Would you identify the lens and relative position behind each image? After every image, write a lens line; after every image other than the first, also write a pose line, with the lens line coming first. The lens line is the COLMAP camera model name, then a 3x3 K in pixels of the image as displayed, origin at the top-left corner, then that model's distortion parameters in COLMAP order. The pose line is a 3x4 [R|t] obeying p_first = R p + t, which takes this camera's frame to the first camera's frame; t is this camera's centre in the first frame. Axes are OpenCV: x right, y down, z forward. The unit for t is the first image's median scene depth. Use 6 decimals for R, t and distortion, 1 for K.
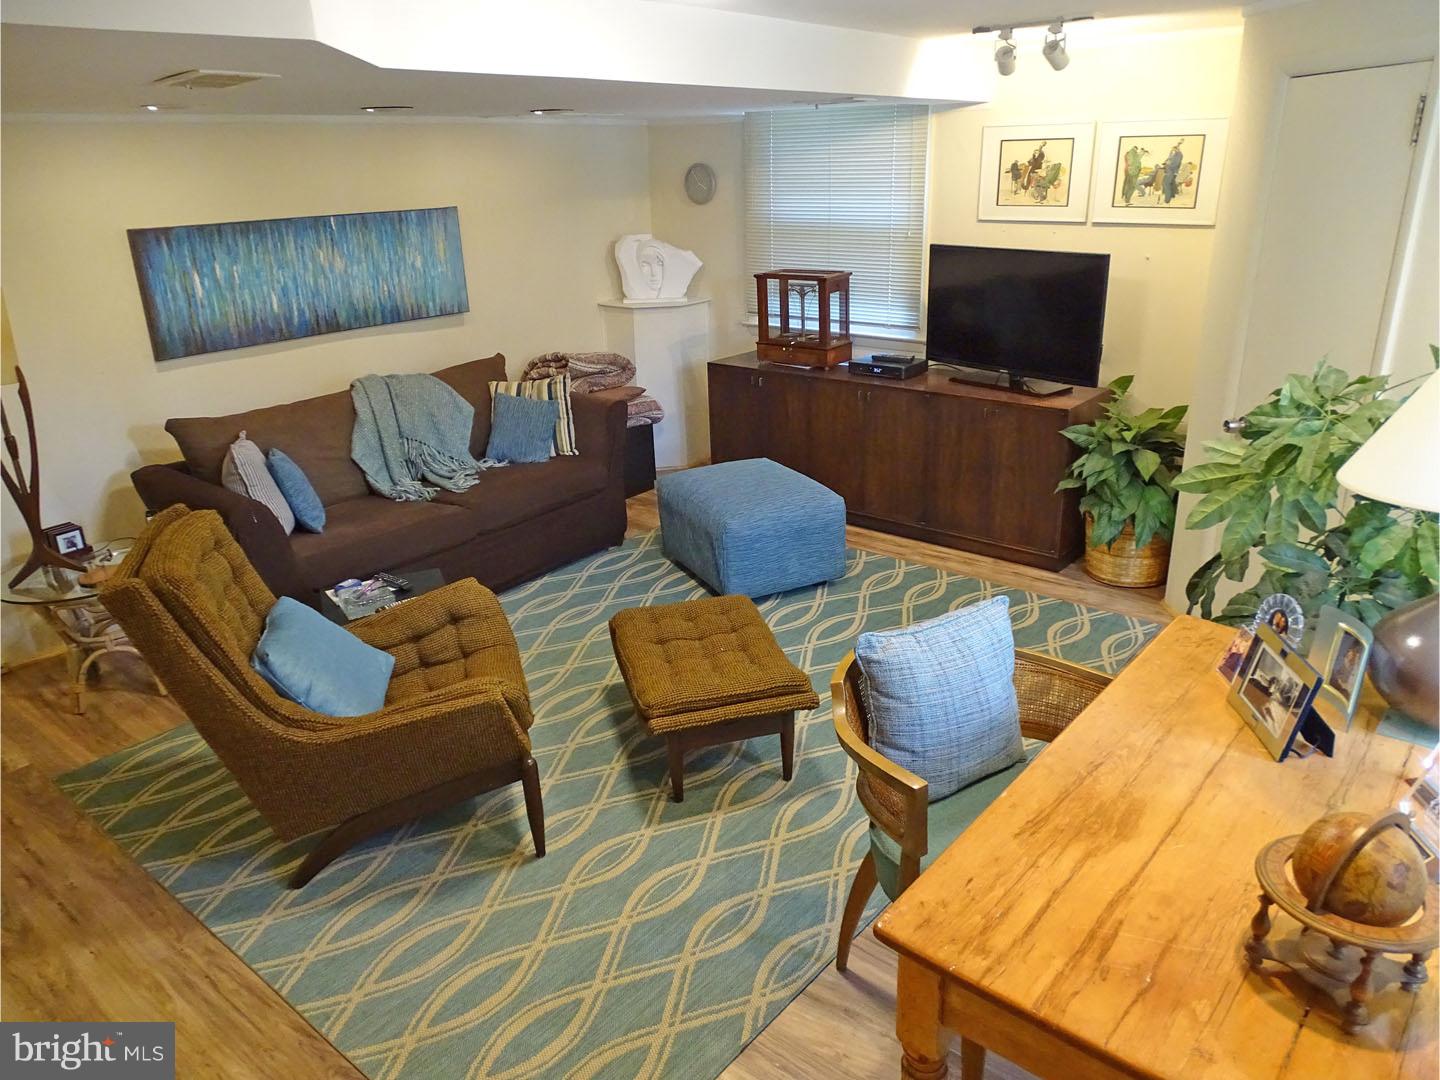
lens RADIAL K [[1019.0, 0, 717.8], [0, 1019.0, 537.8], [0, 0, 1]] dist [0.006773, 0.002314]
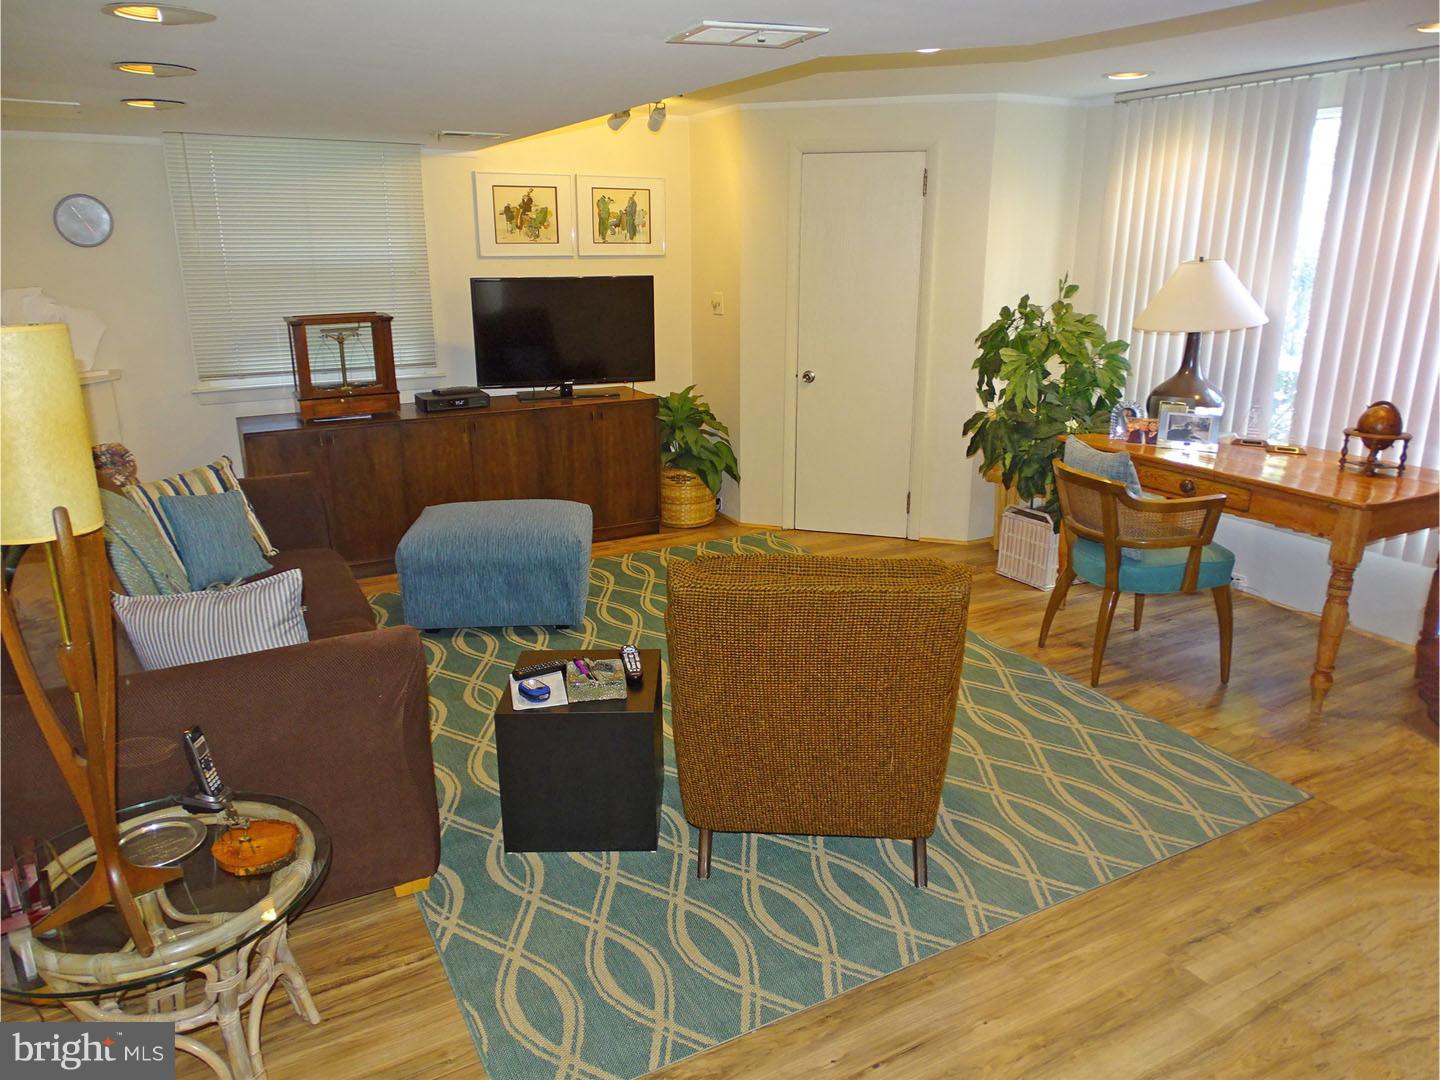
lens RADIAL K [[1019.0, 0, 716.8], [0, 1019.0, 540.6], [0, 0, 1]] dist [0.006773, 0.002314]
pose [[0.321981, -0.245706, 0.914307, -0.765847], [0.330548, 0.934138, 0.134630, -0.100503], [-0.887168, 0.258874, 0.381992, 0.472200]]
